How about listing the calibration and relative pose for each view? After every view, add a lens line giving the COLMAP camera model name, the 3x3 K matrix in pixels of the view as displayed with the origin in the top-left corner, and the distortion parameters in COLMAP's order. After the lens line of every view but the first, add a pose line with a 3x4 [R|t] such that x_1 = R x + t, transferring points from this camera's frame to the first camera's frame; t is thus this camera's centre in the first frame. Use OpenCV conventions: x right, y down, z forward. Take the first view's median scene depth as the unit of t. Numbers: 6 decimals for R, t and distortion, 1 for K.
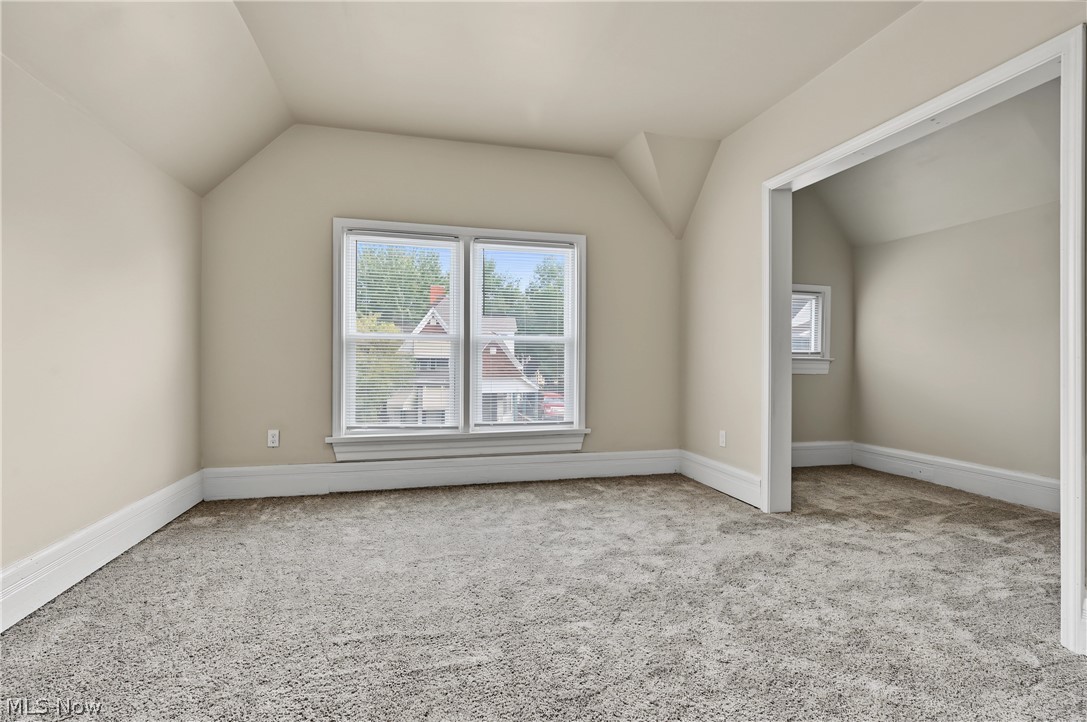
lens RADIAL K [[494.6, 0, 543.5], [0, 494.6, 361.0], [0, 0, 1]] dist [-0.003931, -0.000345]
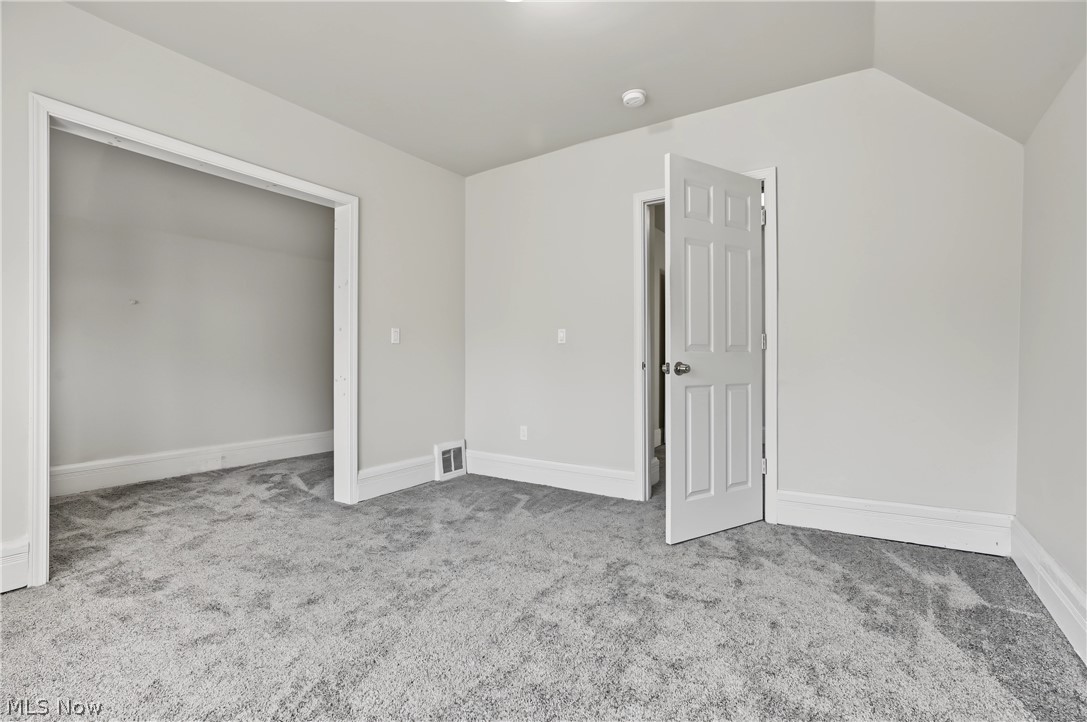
lens RADIAL K [[494.6, 0, 543.5], [0, 494.6, 361.0], [0, 0, 1]] dist [-0.003931, -0.000345]
pose [[-0.672380, 0.000368, 0.740206, -0.580118], [-0.001421, 0.999997, -0.001788, 0.004216], [-0.740205, -0.002254, -0.672378, 1.090133]]
